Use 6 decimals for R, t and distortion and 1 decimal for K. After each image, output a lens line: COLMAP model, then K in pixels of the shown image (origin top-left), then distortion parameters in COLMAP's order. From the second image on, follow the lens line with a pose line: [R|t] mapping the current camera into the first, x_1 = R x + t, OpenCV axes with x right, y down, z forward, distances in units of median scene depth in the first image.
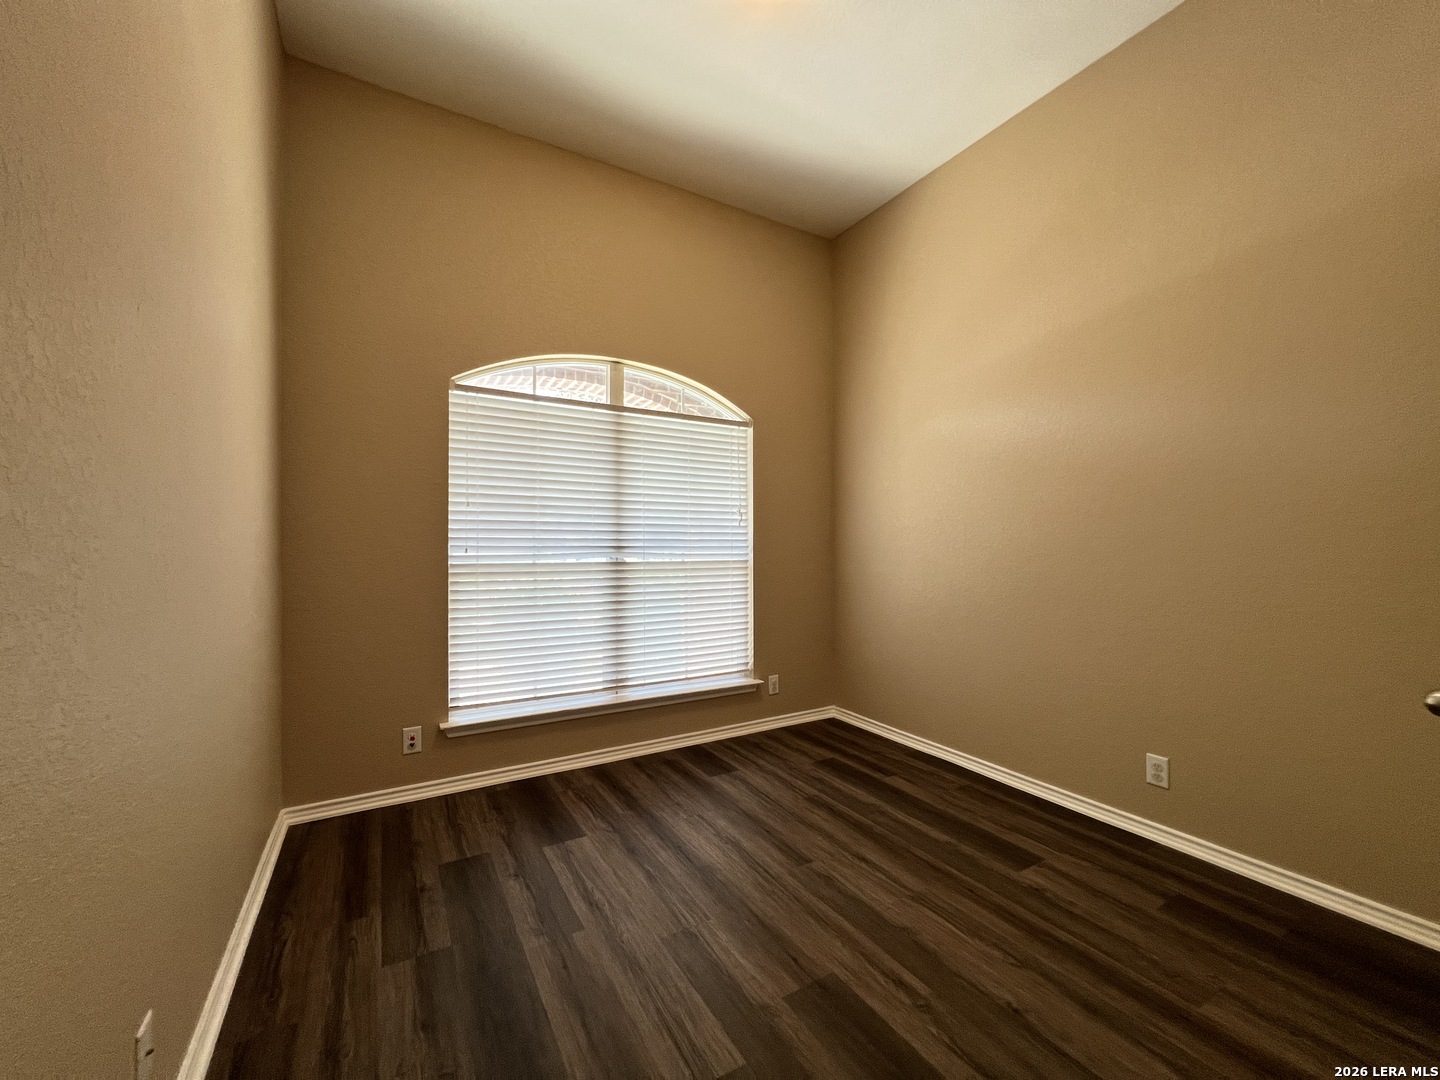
lens RADIAL K [[579.1, 0, 718.2], [0, 579.1, 538.6], [0, 0, 1]] dist [-0.003195, 0.000753]
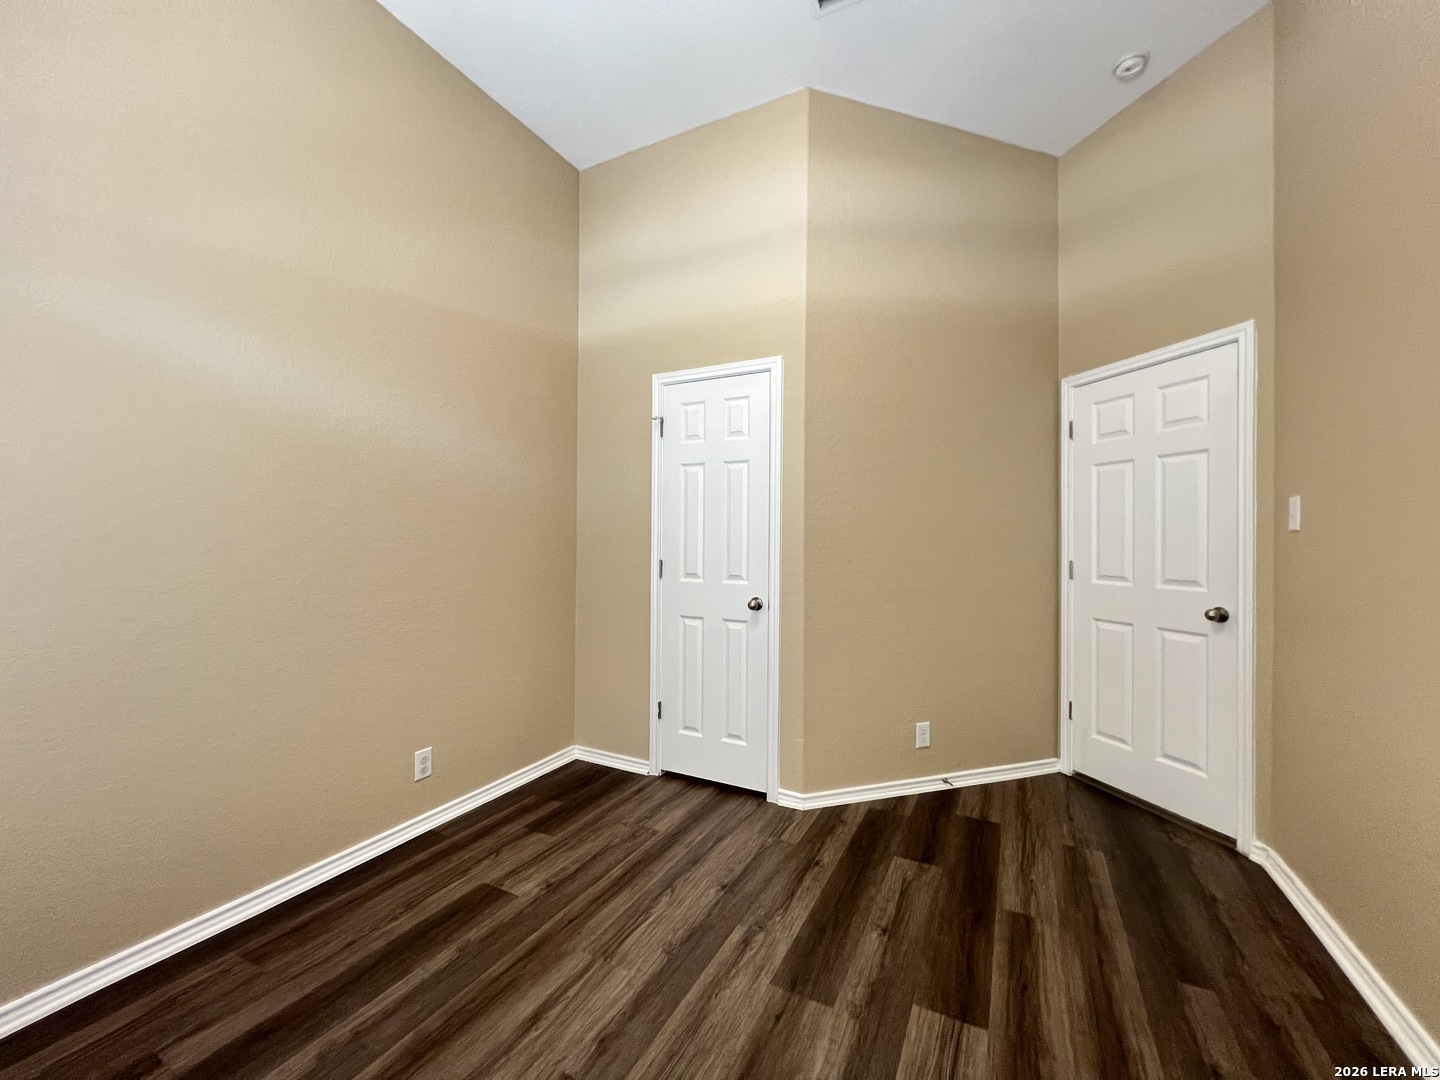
lens RADIAL K [[579.1, 0, 718.2], [0, 579.1, 538.6], [0, 0, 1]] dist [-0.003195, 0.000753]
pose [[-0.533809, 0.000645, 0.845605, -0.460849], [-0.008861, 0.999941, -0.006357, -0.003672], [-0.845559, -0.010886, -0.533771, 1.256950]]
